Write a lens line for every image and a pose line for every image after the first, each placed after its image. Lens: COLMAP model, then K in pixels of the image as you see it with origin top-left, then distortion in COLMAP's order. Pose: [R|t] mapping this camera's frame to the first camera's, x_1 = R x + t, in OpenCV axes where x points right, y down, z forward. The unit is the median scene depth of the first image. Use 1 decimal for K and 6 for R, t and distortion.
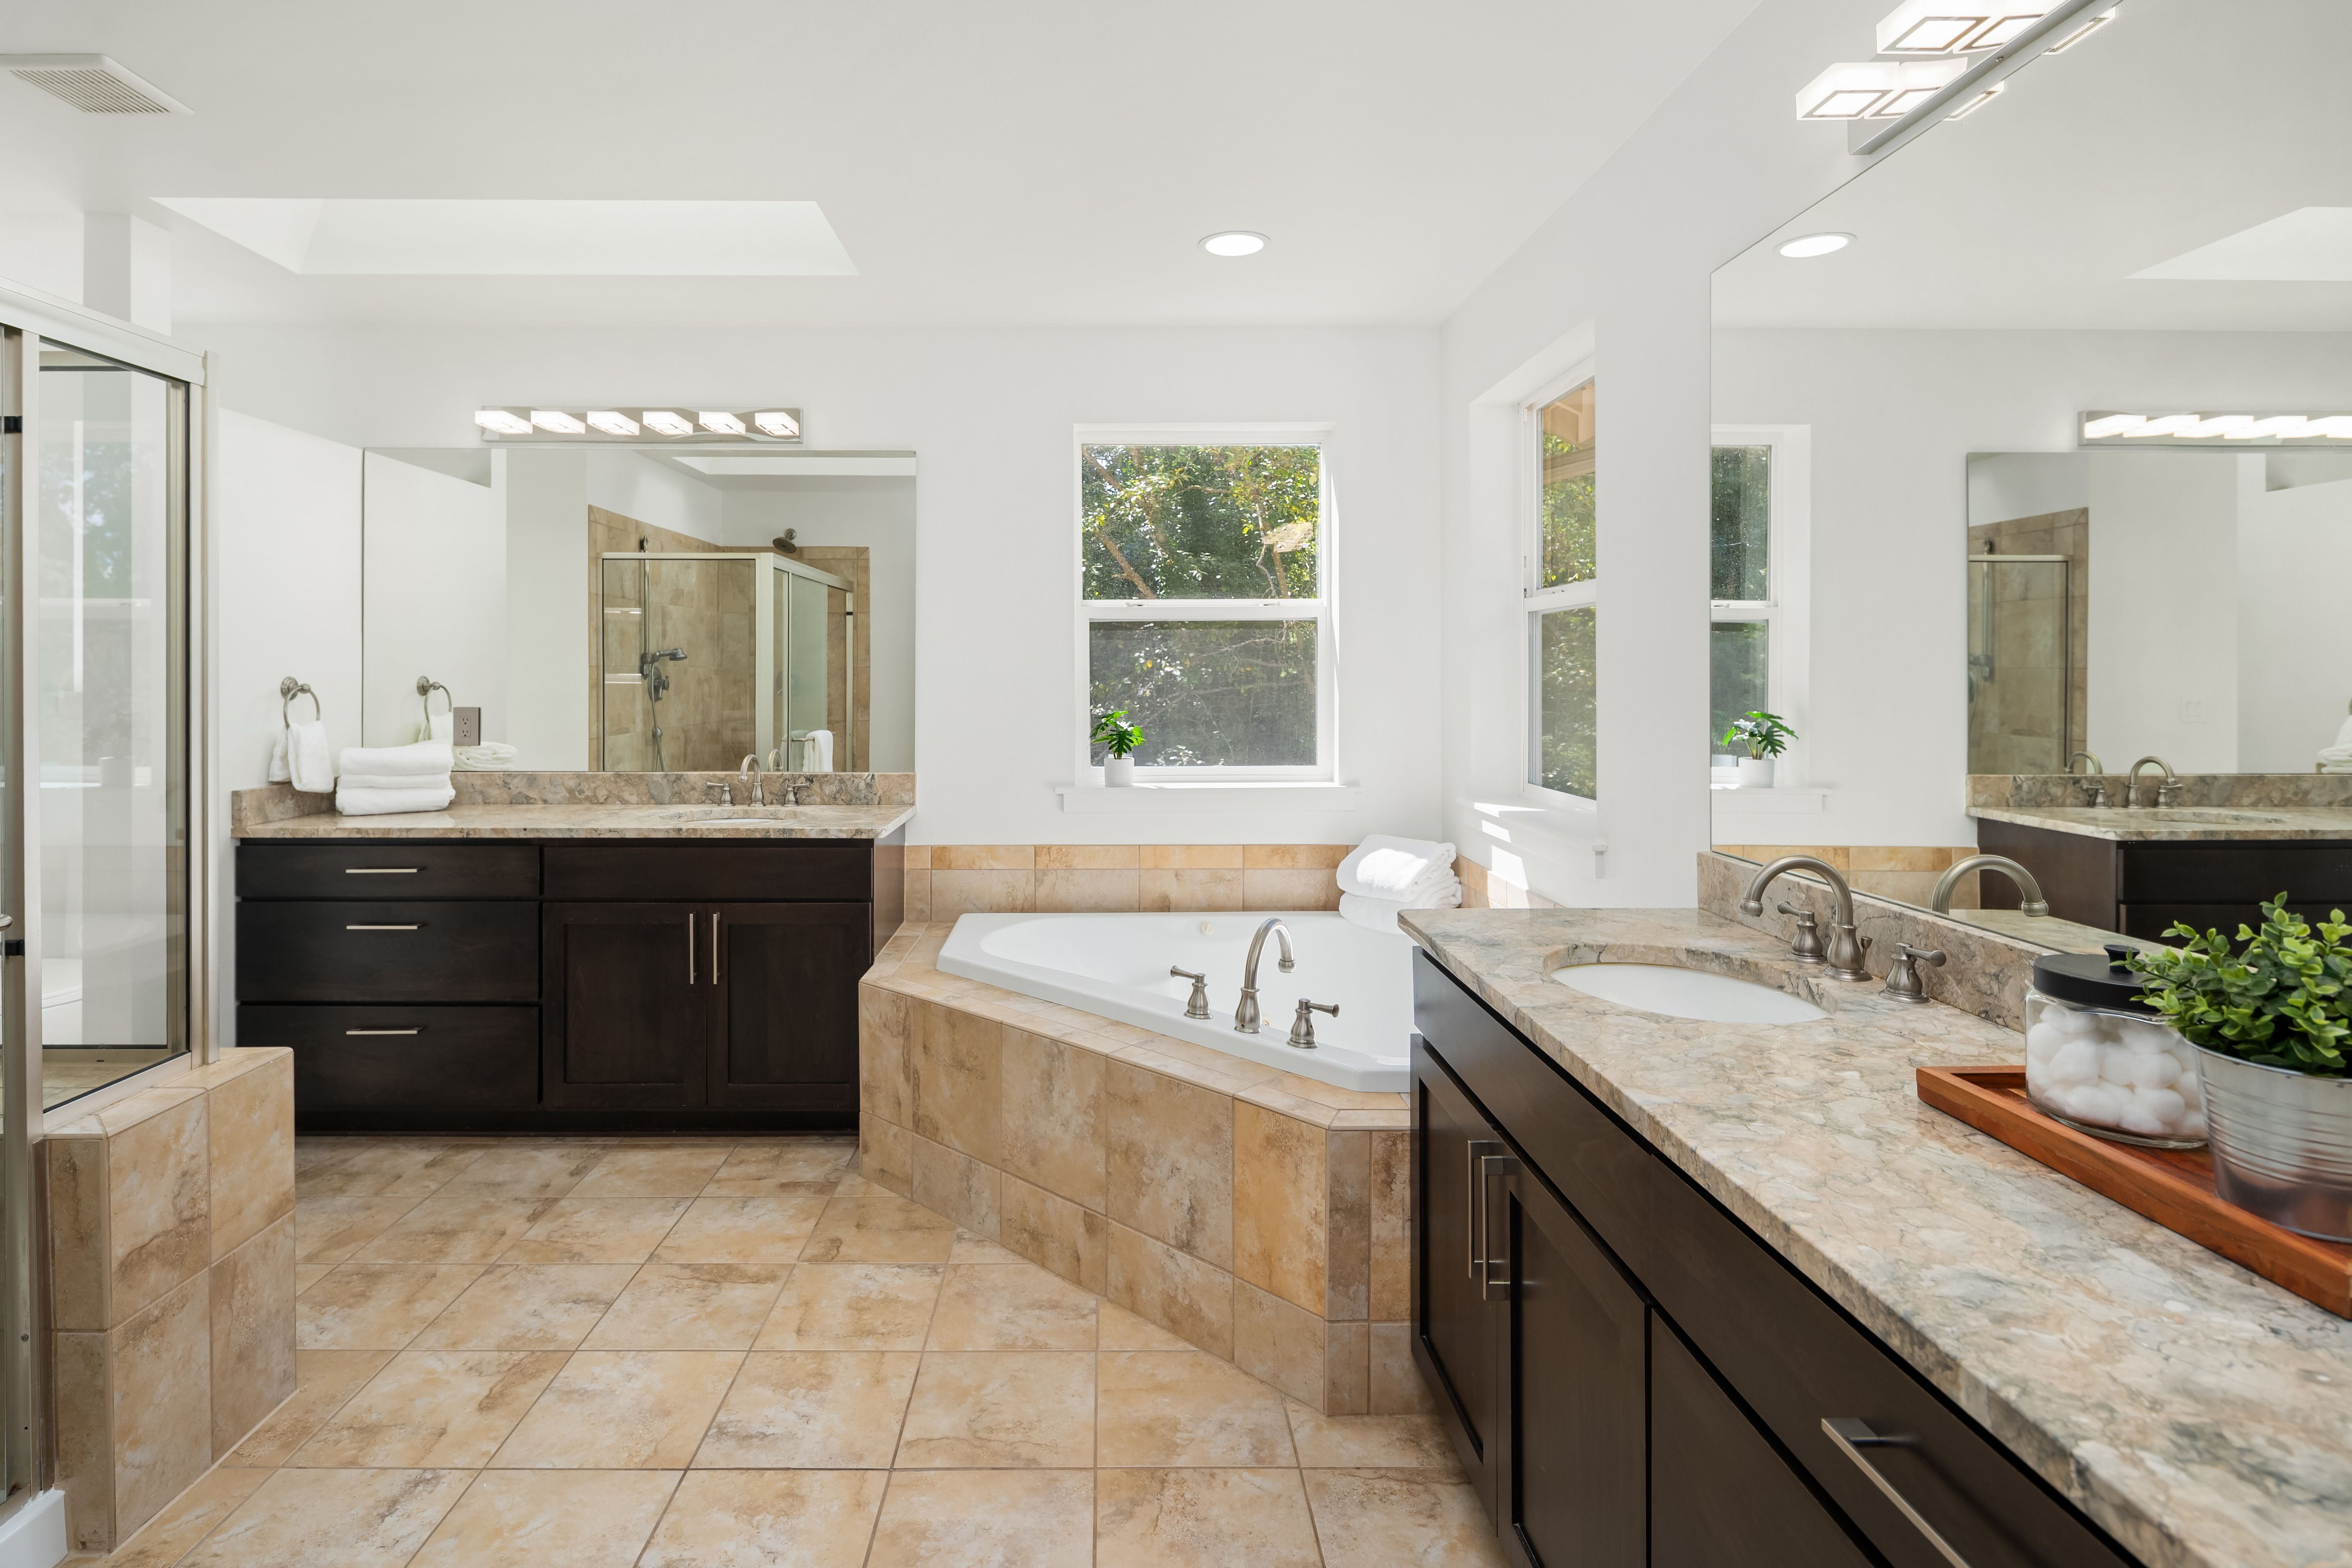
lens RADIAL K [[1188.1, 0, 1108.4], [0, 1188.1, 678.8], [0, 0, 1]] dist [0.010691, -0.005791]
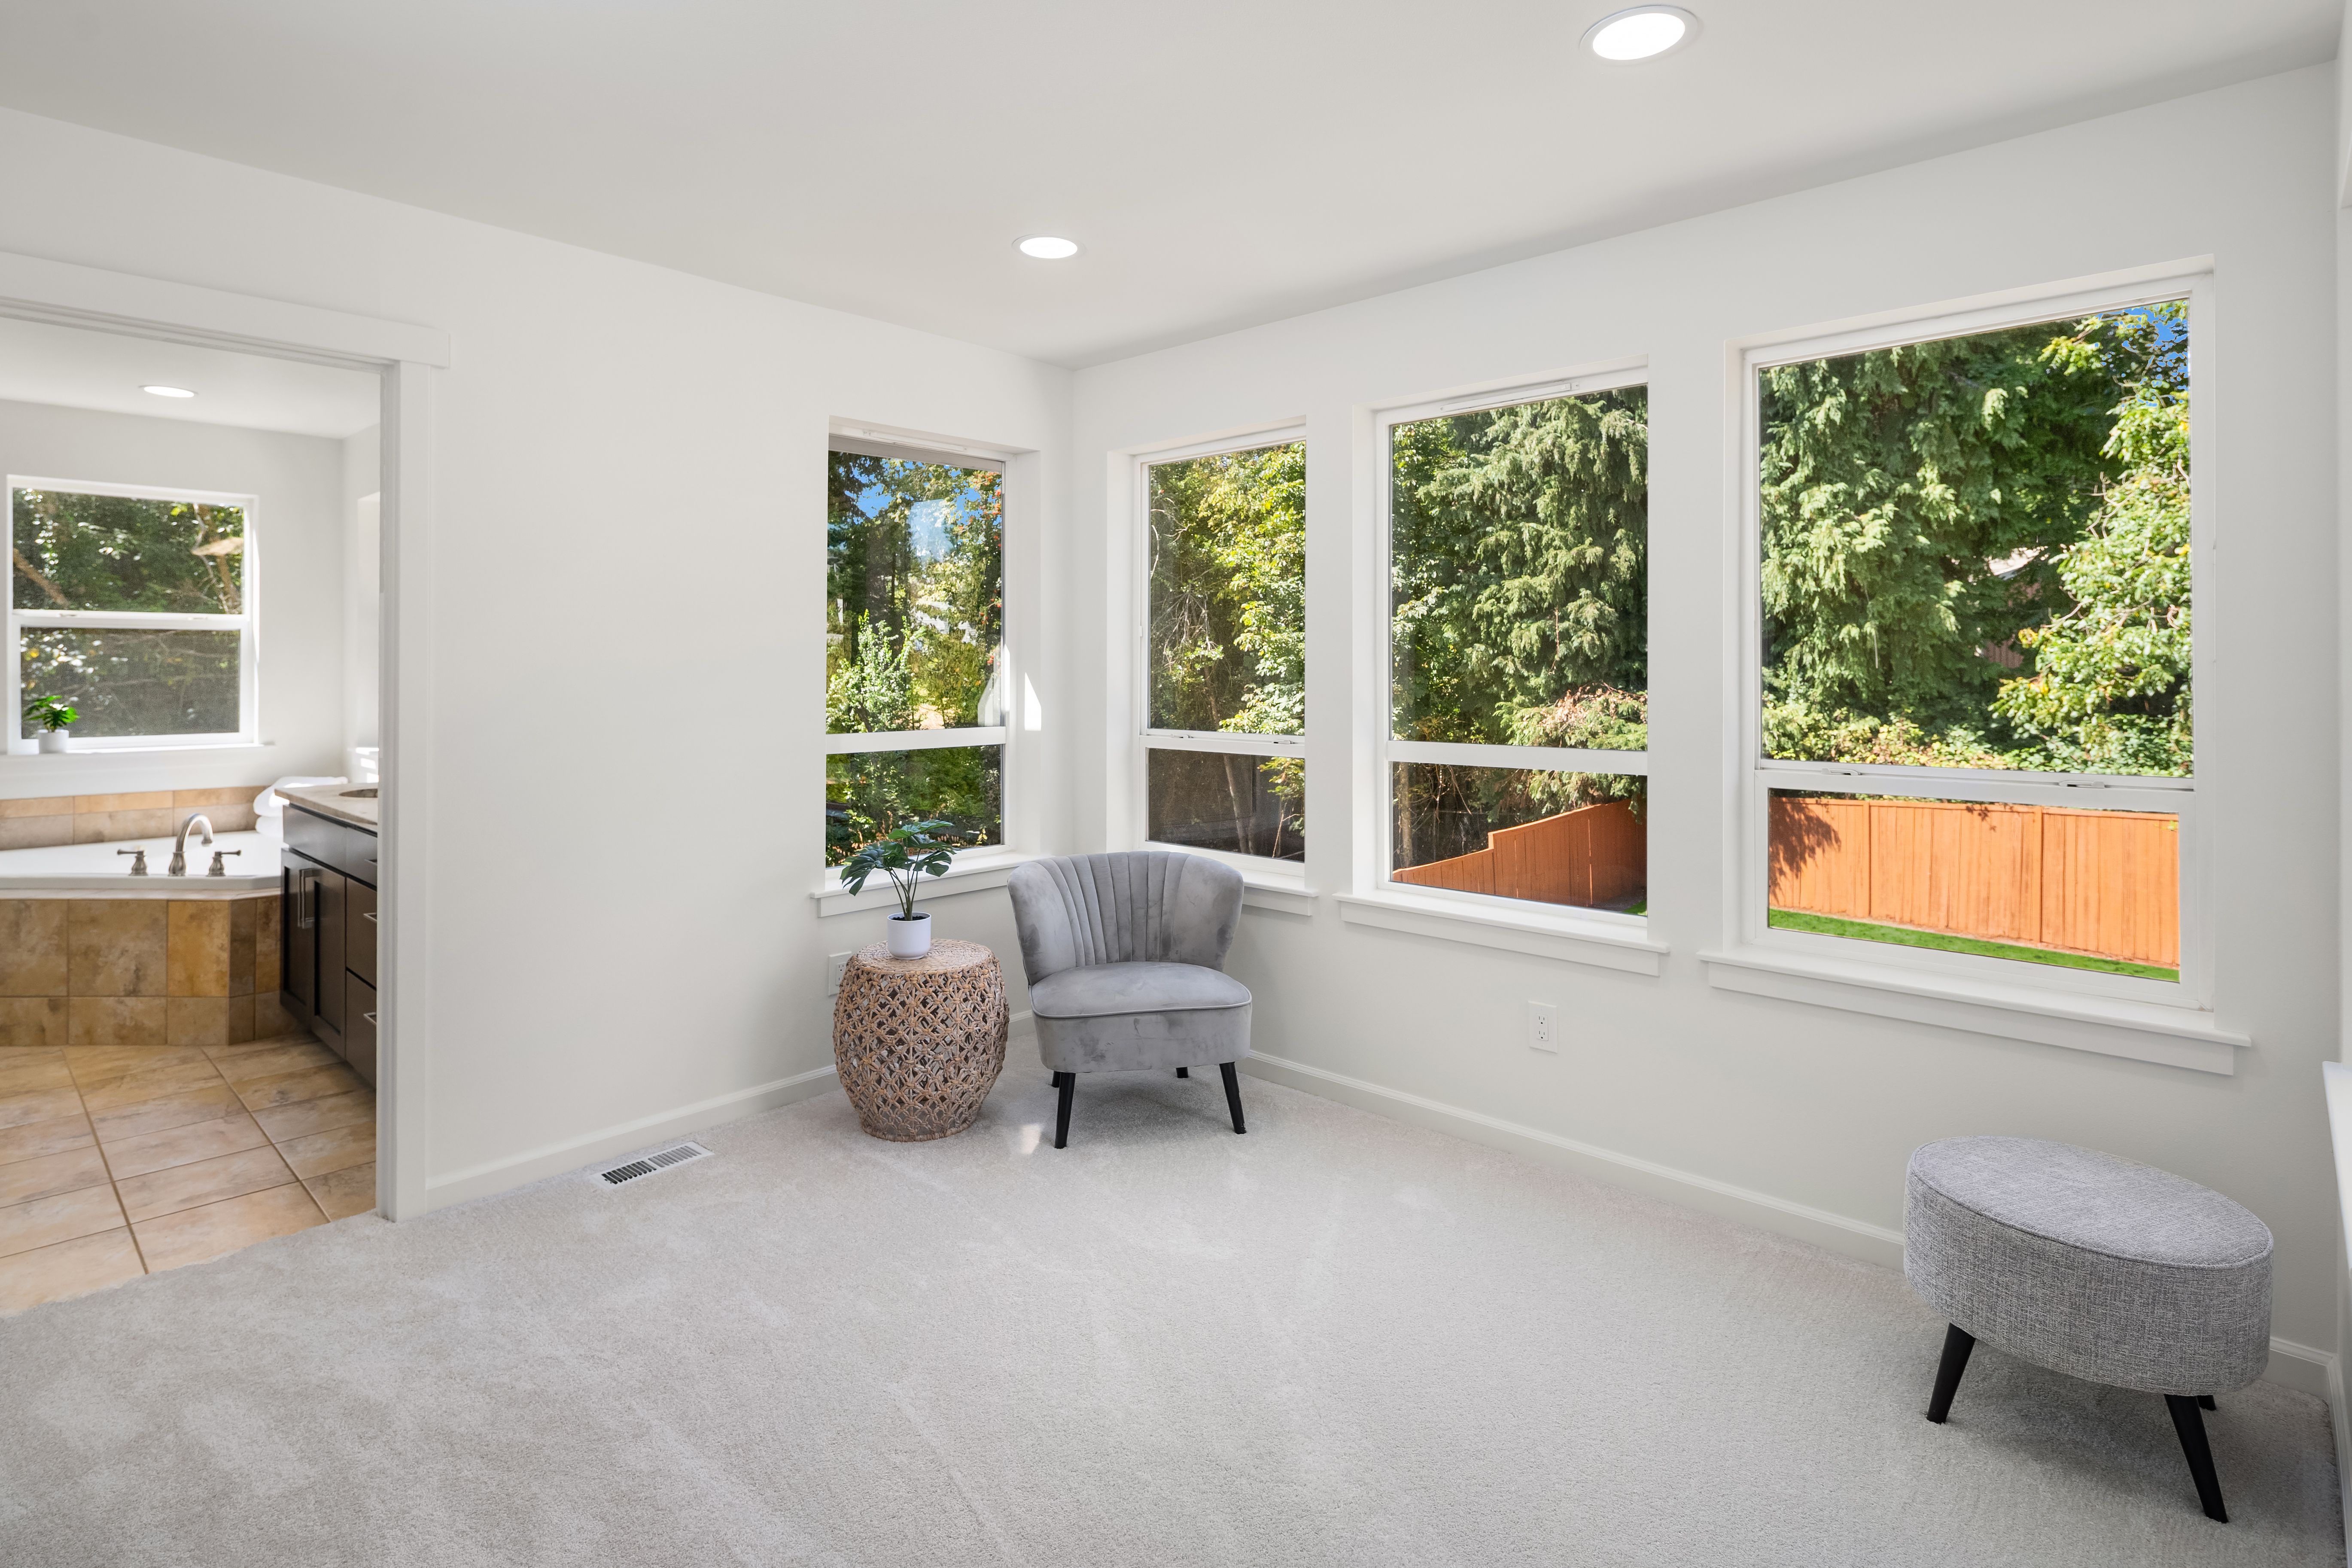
lens RADIAL K [[1183.5, 0, 1145.8], [0, 1183.5, 663.7], [0, 0, 1]] dist [-0.000078, -0.001010]
pose [[0.694410, 0.003353, 0.719572, -0.153283], [-0.000069, 0.999989, -0.004594, -0.005037], [-0.719580, 0.003141, 0.694403, -1.286369]]
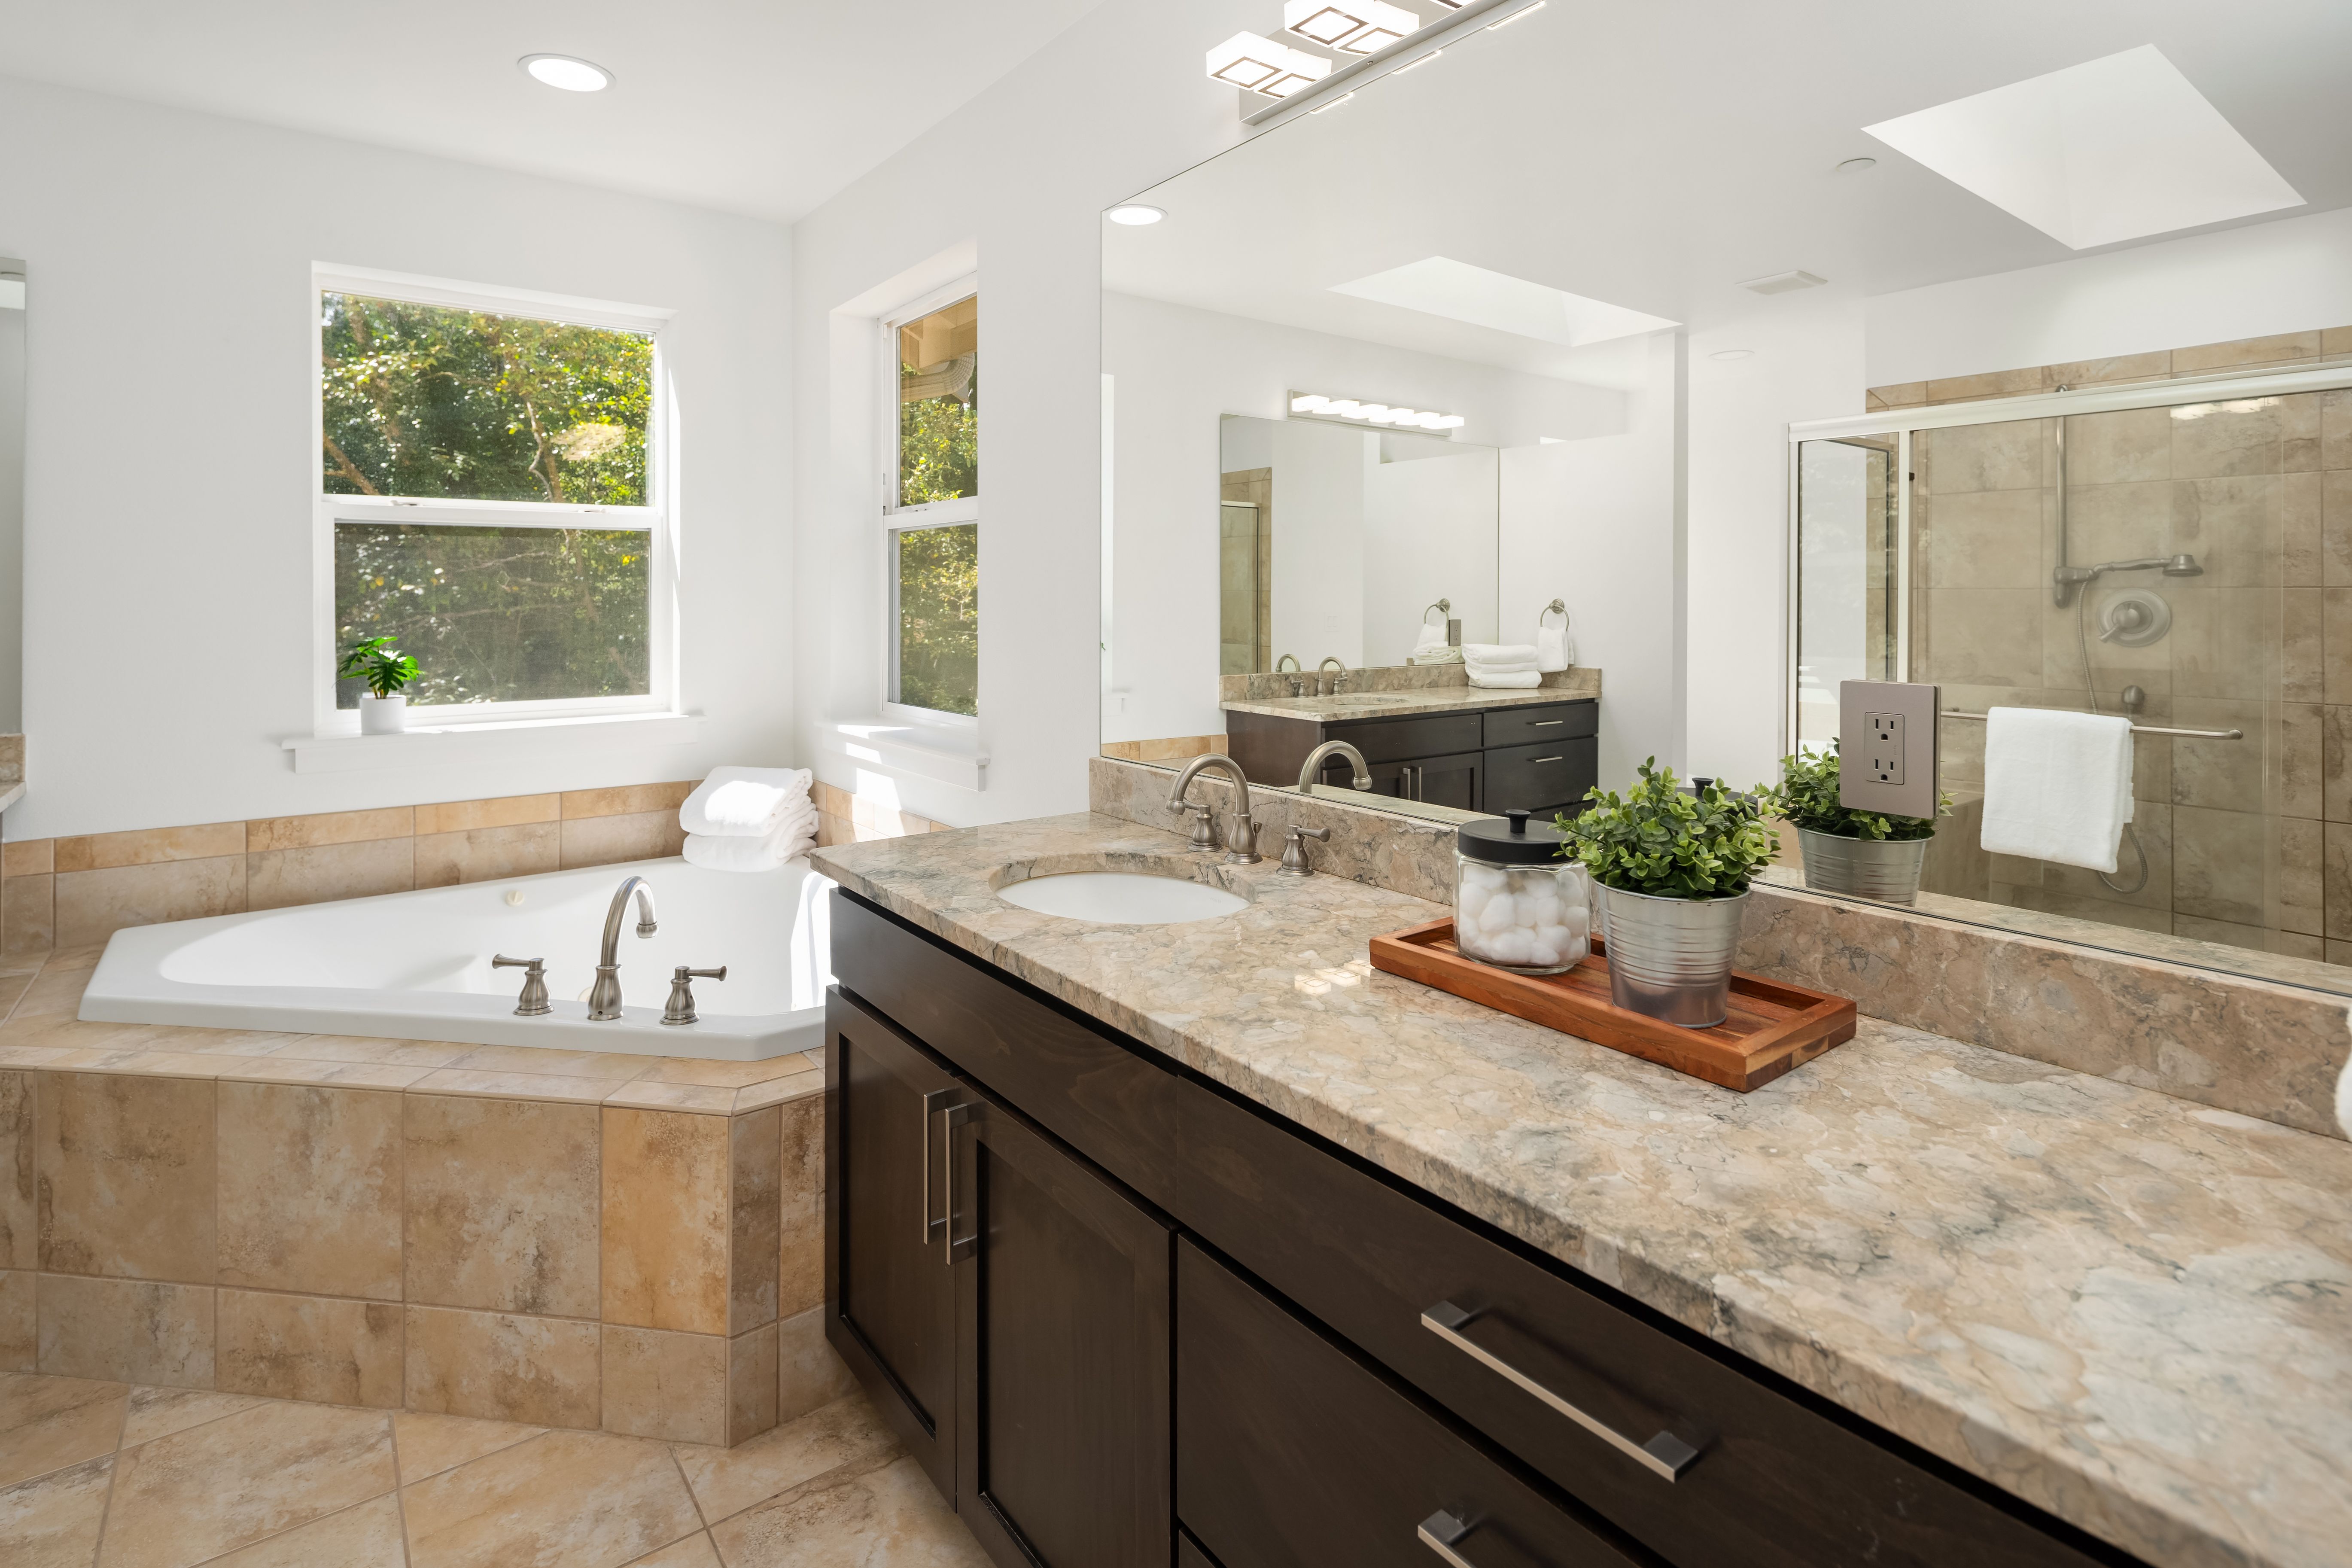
lens RADIAL K [[1161.0, 0, 1173.8], [0, 1161.0, 602.7], [0, 0, 1]] dist [0.009169, -0.007116]
pose [[0.800077, -0.001093, 0.599896, -0.056362], [0.000498, 0.999999, 0.001157, 0.005831], [-0.599897, -0.000627, 0.800077, 0.118407]]
